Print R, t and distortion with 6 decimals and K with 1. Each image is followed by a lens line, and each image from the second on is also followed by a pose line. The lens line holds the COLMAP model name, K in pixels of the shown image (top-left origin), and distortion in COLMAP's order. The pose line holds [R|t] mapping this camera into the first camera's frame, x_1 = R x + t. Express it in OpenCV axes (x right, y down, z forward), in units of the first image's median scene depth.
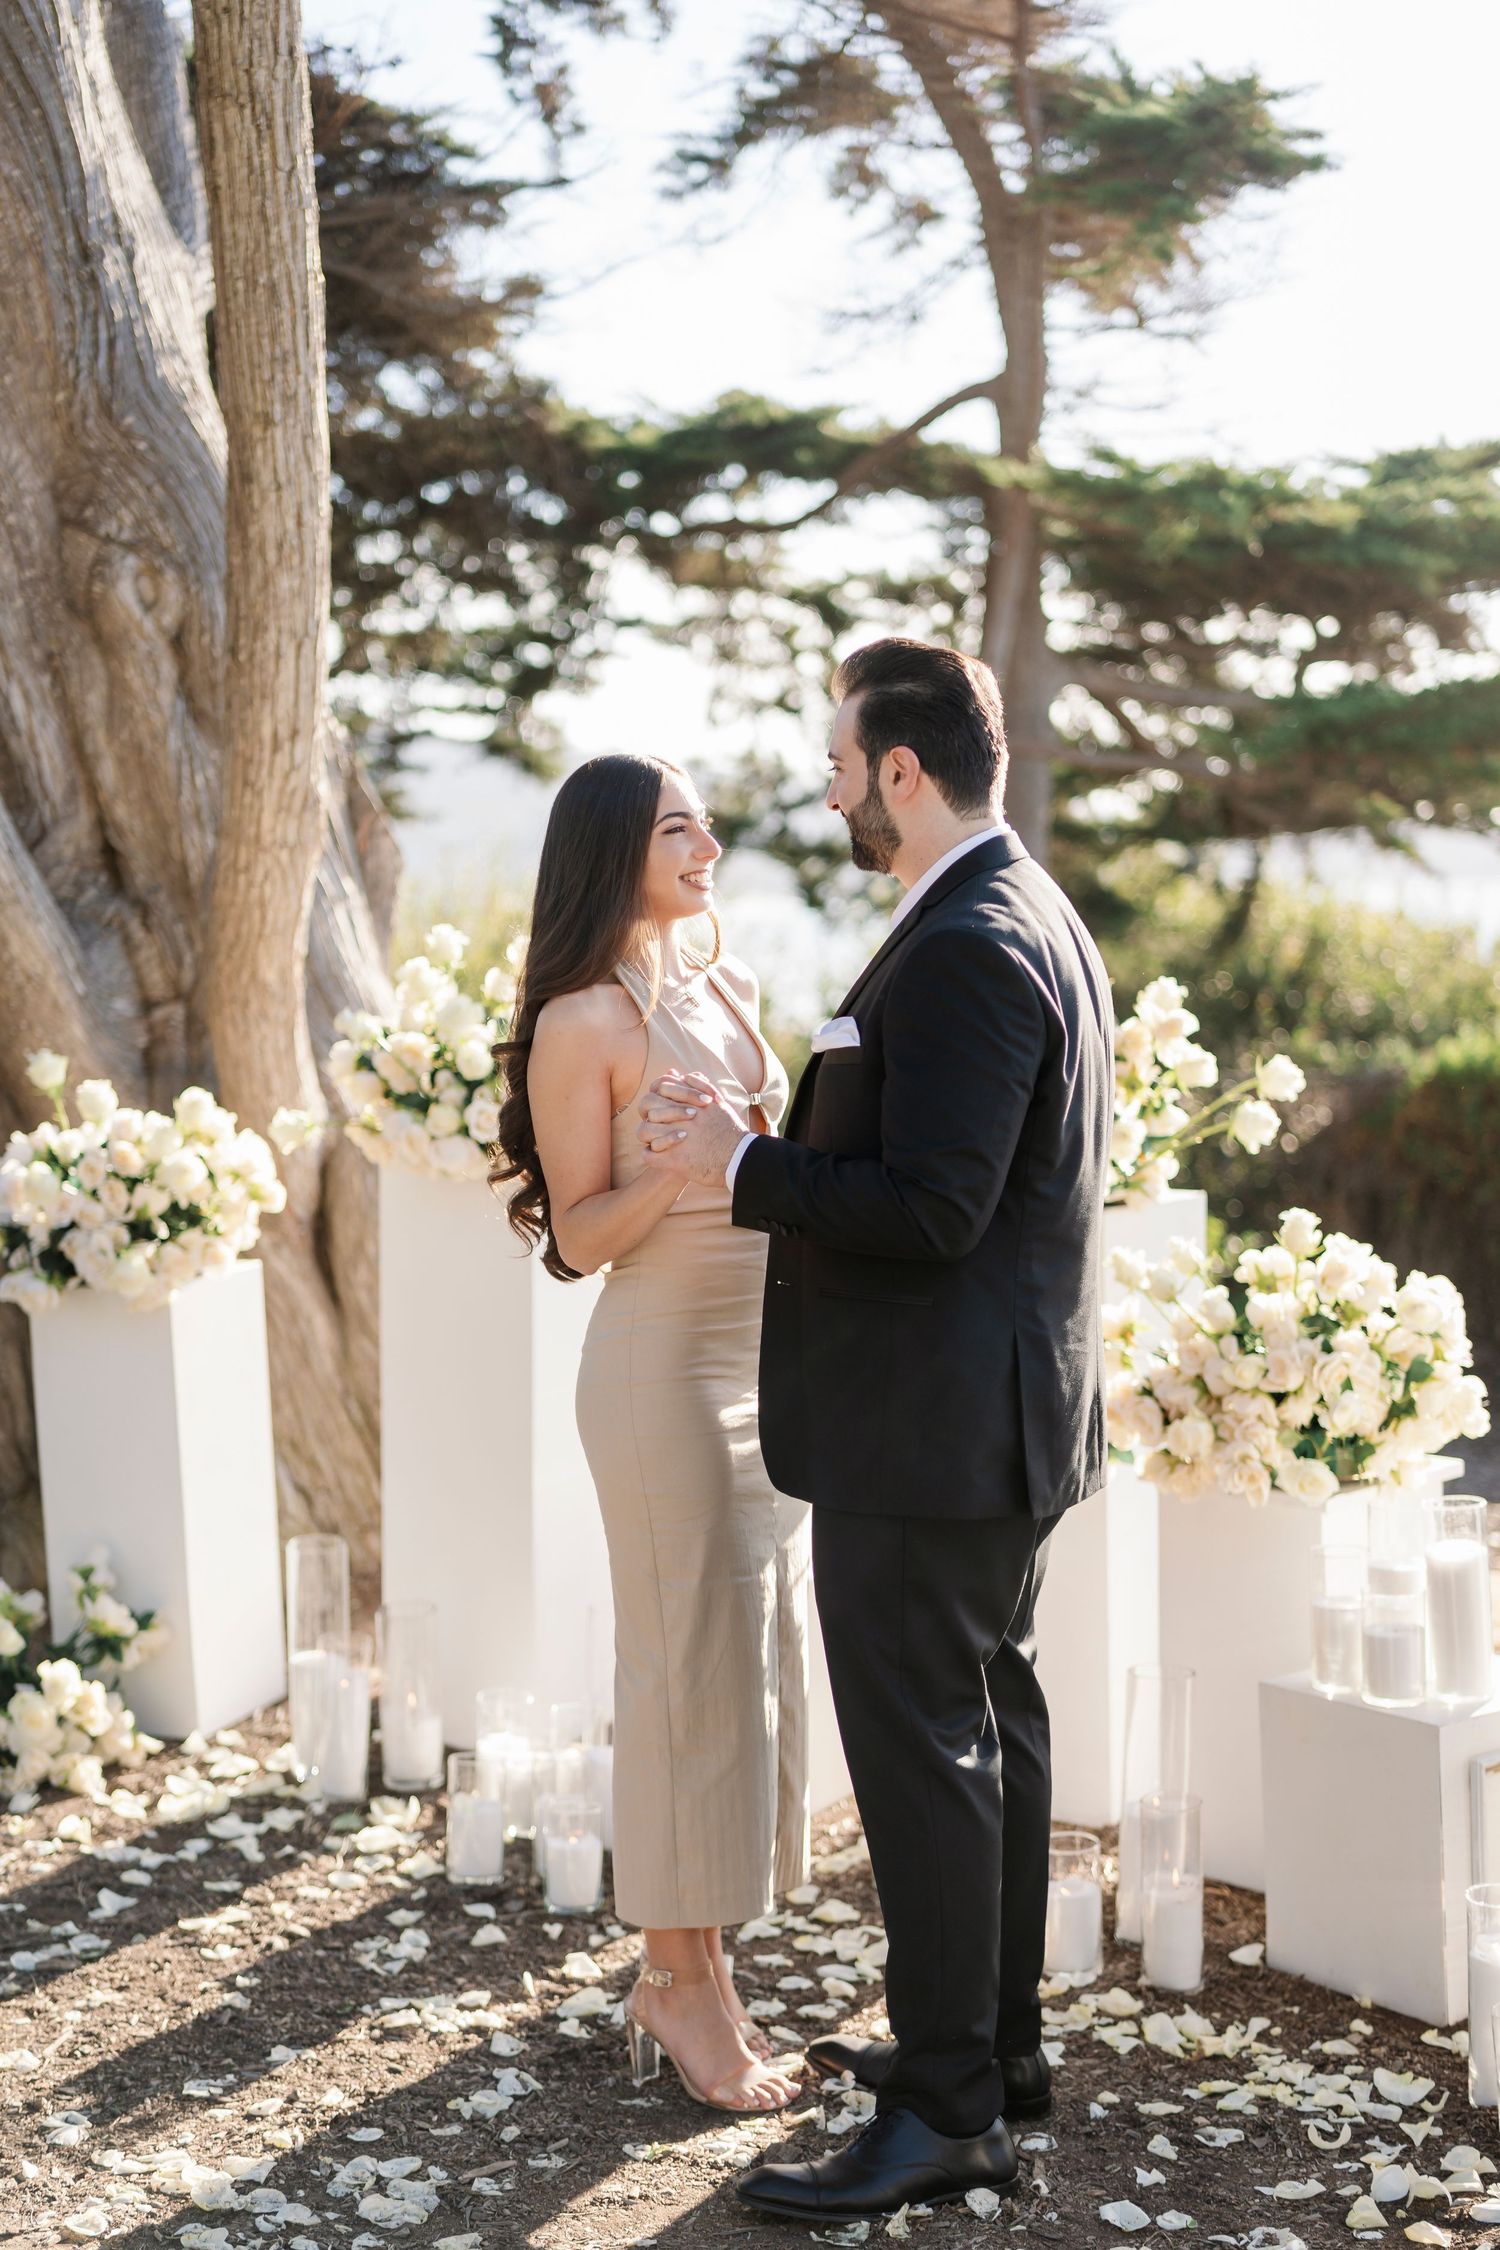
lens RADIAL K [[3168.9, 0, 761.7], [0, 3168.9, 1132.8], [0, 0, 1]] dist [0.007044, -0.000240]
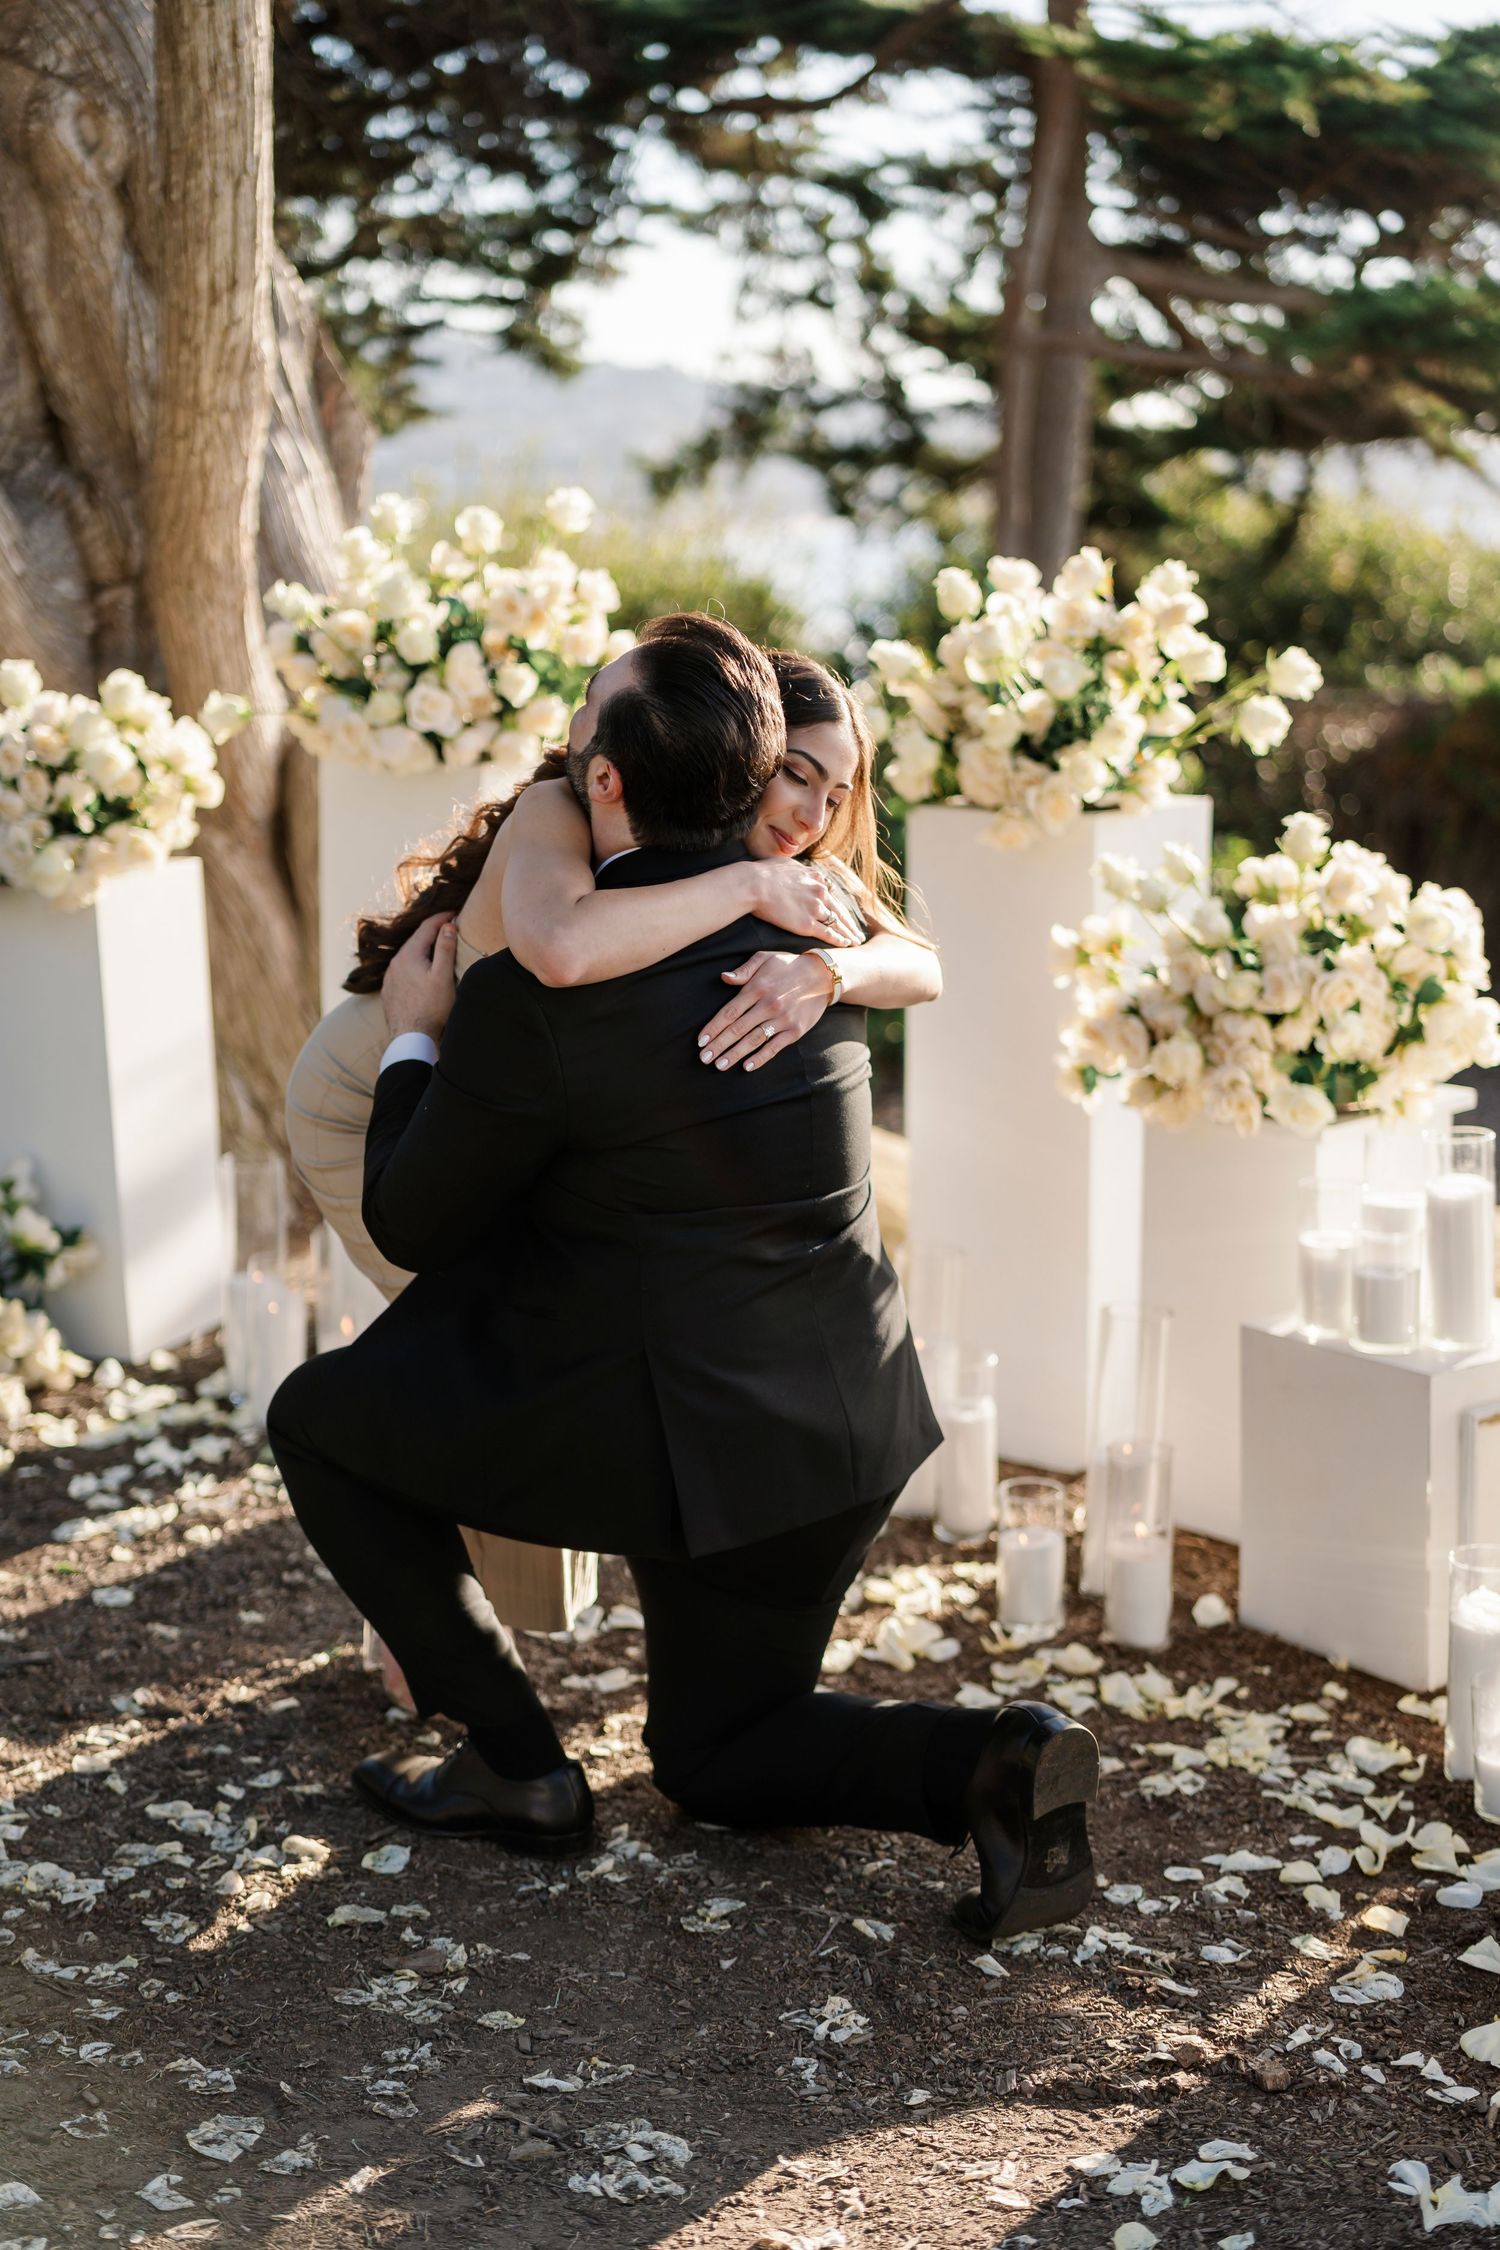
lens RADIAL K [[3179.5, 0, 750.0], [0, 3179.5, 1125.0], [0, 0, 1]] dist [0.003571, 0.043938]
pose [[0.999713, 0.016662, -0.017229, 0.018775], [-0.014606, 0.993458, 0.113262, 0.008113], [0.019003, -0.112978, 0.993416, 0.053045]]
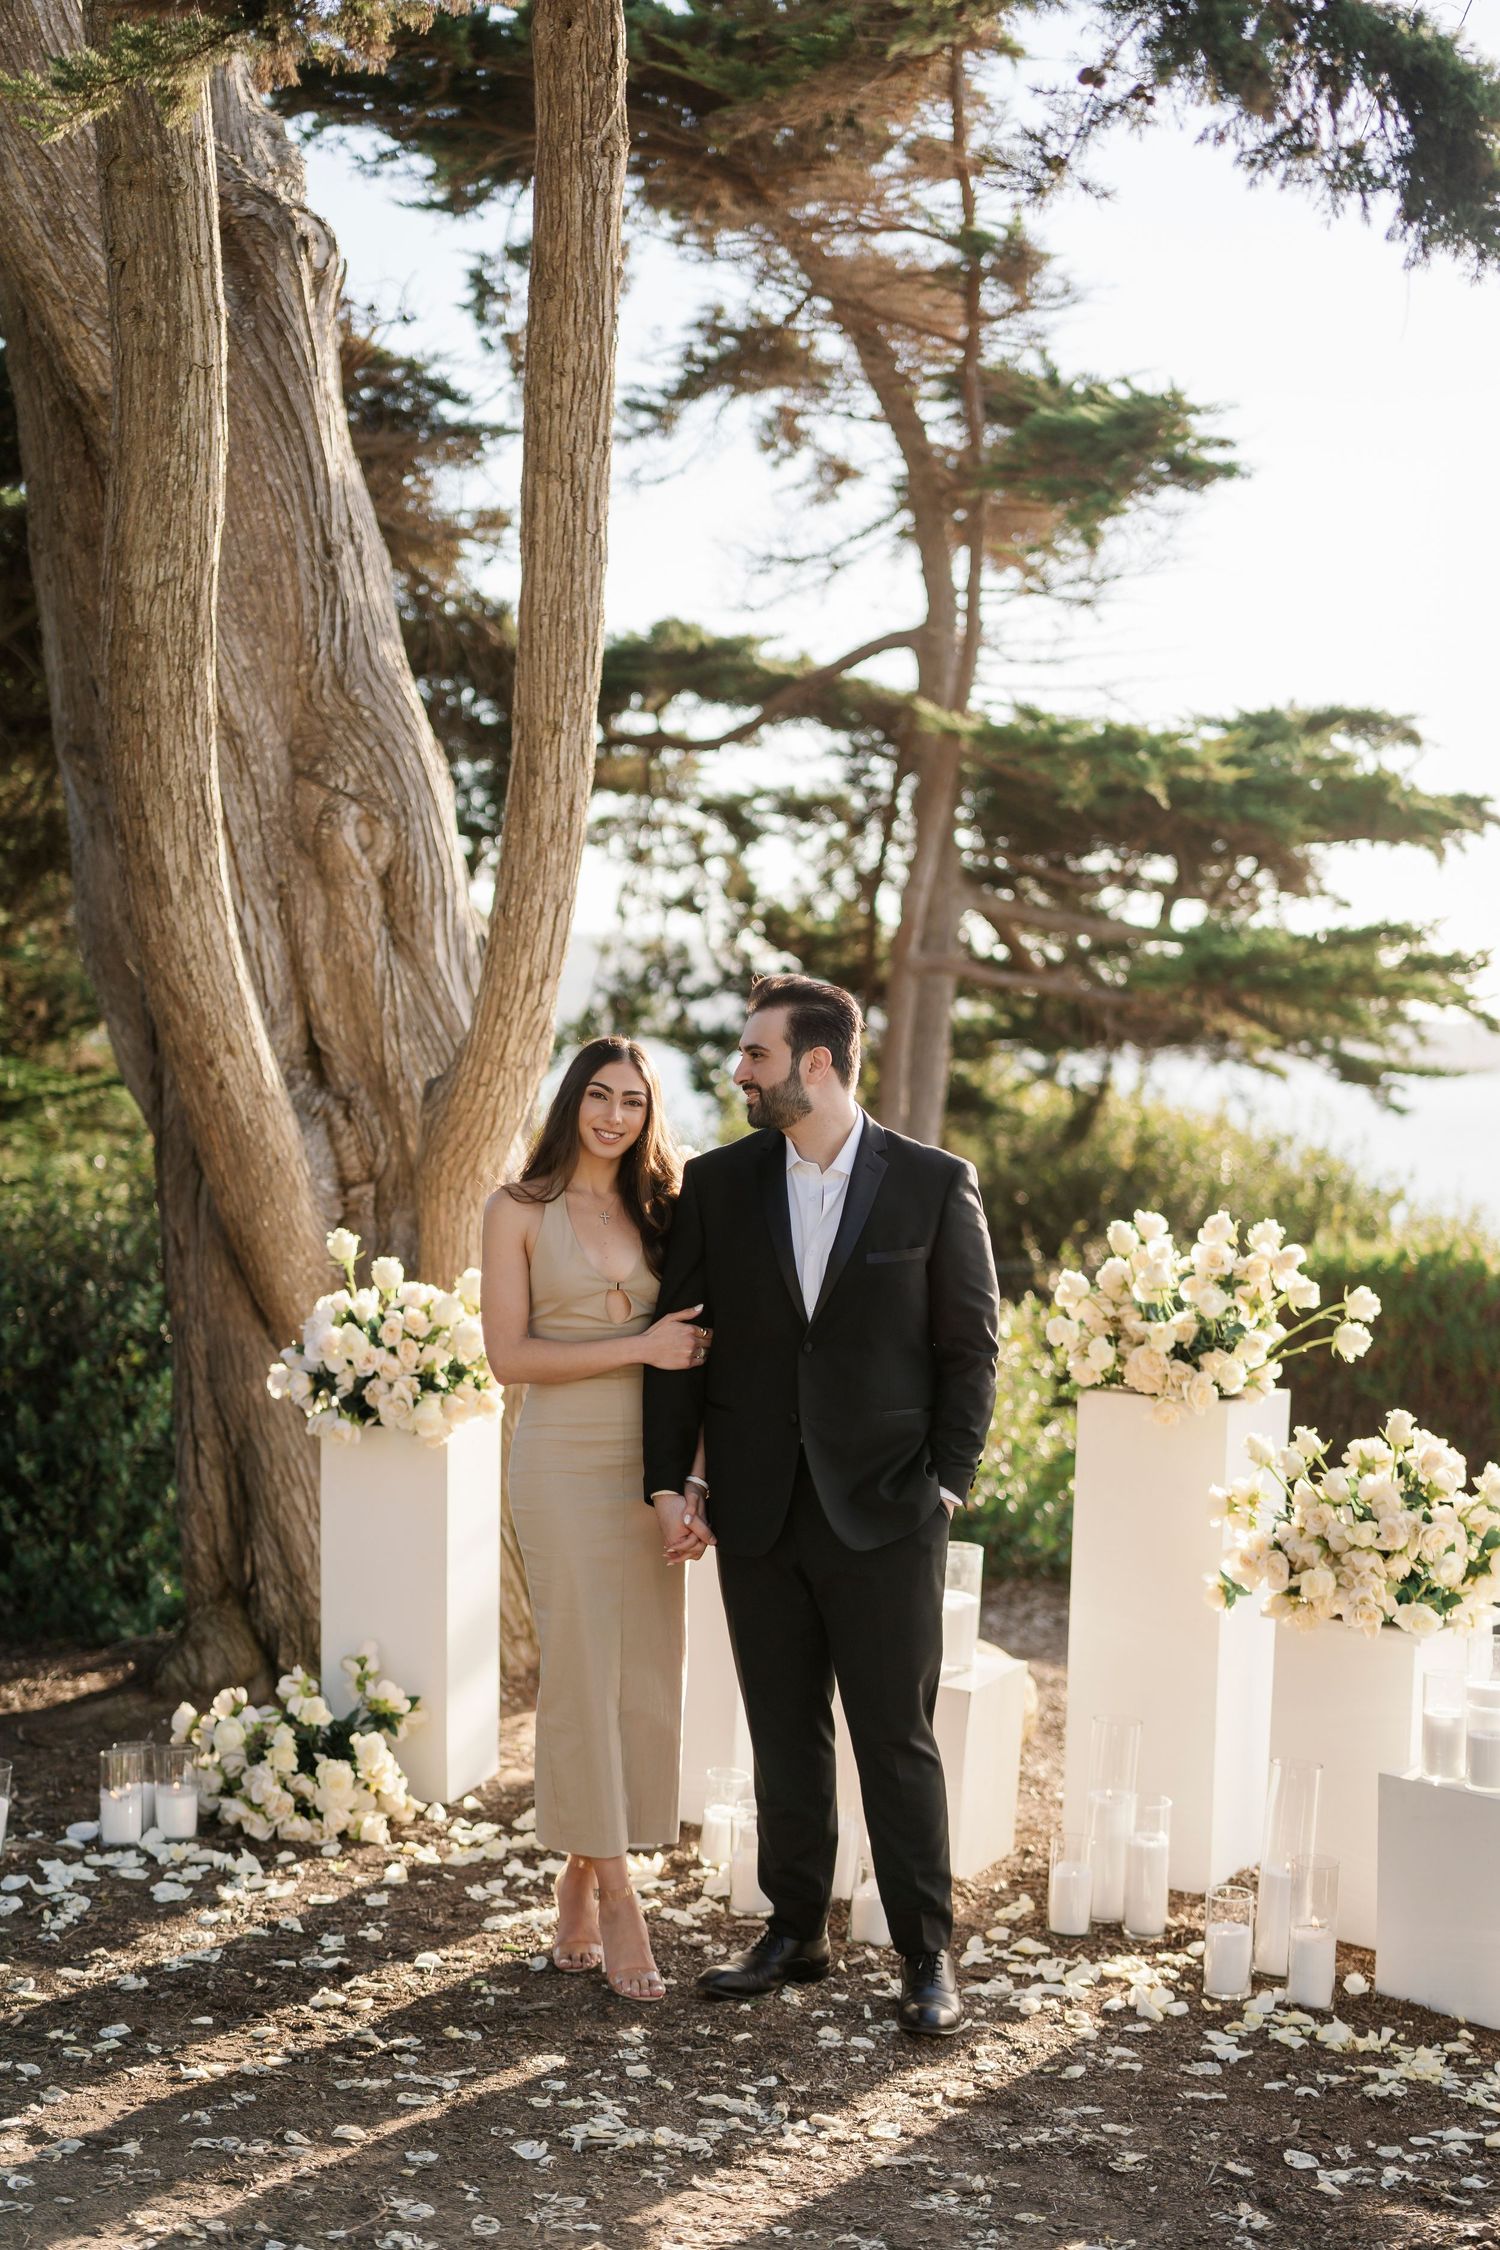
lens RADIAL K [[3168.9, 0, 761.7], [0, 3168.9, 1132.8], [0, 0, 1]] dist [0.007044, -0.000240]
pose [[0.994388, 0.052119, 0.092061, -0.150171], [-0.047639, 0.997602, -0.050207, -0.007848], [-0.094457, 0.045540, 0.994487, -0.186841]]
